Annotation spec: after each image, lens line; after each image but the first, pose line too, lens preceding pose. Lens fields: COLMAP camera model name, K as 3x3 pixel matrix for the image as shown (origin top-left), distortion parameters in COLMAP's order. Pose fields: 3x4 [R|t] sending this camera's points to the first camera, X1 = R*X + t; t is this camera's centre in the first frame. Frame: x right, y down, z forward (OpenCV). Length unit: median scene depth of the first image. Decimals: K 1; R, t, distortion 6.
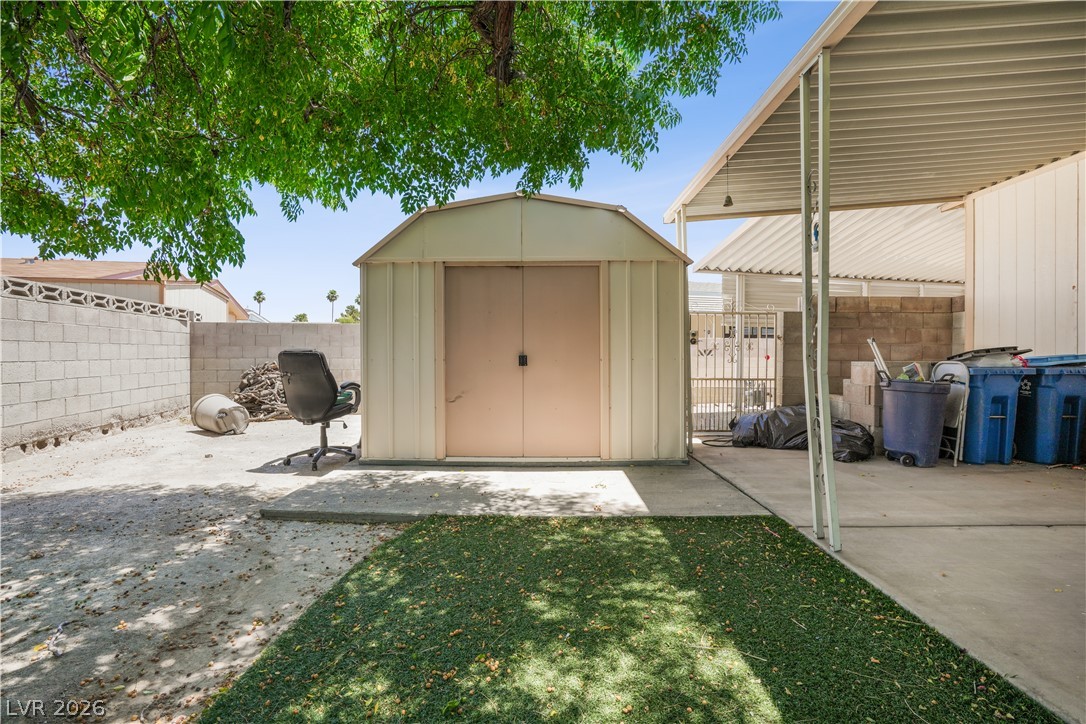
lens RADIAL K [[500.4, 0, 540.3], [0, 500.4, 359.1], [0, 0, 1]] dist [-0.060508, 0.024143]
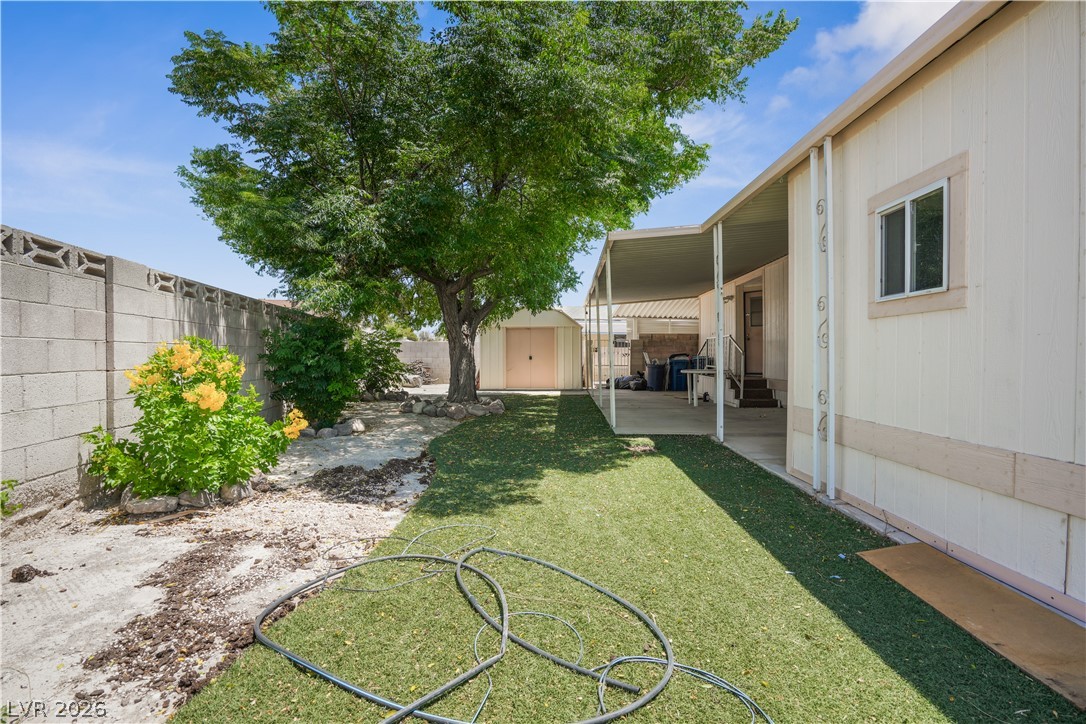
lens RADIAL K [[500.4, 0, 540.3], [0, 500.4, 359.1], [0, 0, 1]] dist [-0.060508, 0.024143]
pose [[0.999414, 0.001130, -0.034199, 0.112980], [-0.001266, 0.999991, -0.003942, 0.020010], [0.034194, 0.003983, 0.999407, -1.775128]]
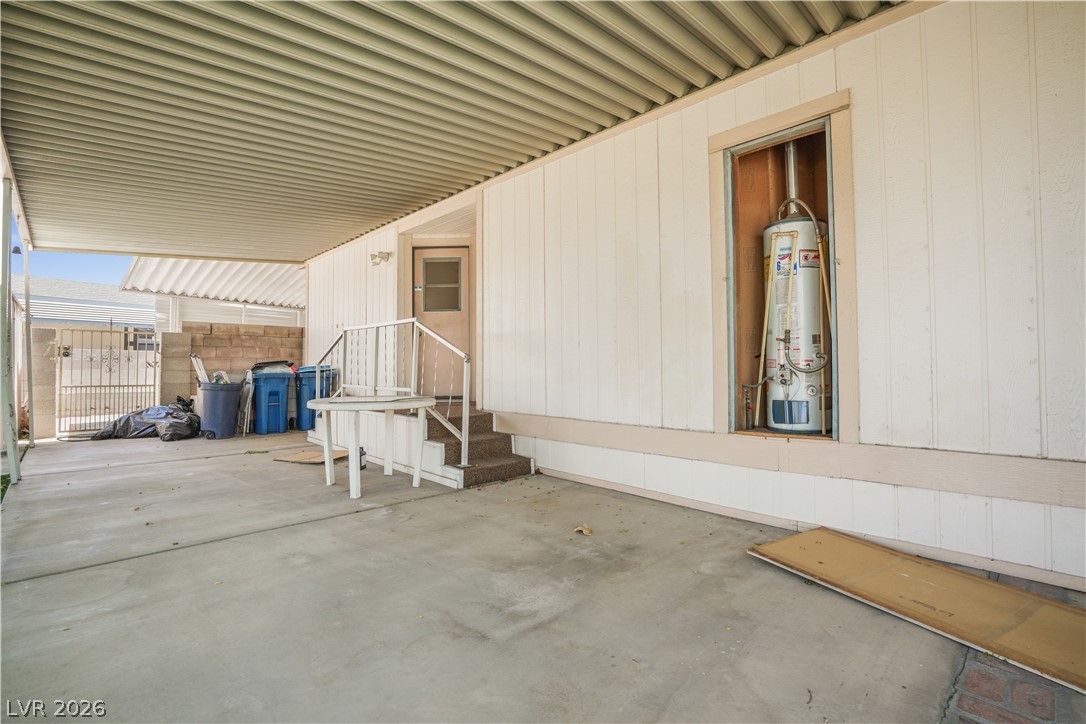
lens RADIAL K [[500.4, 0, 540.3], [0, 500.4, 359.1], [0, 0, 1]] dist [-0.060508, 0.024143]
pose [[0.703683, 0.011525, 0.710421, 0.309518], [0.007823, 0.999682, -0.023966, 0.012168], [-0.710471, 0.022422, 0.703369, -0.617696]]
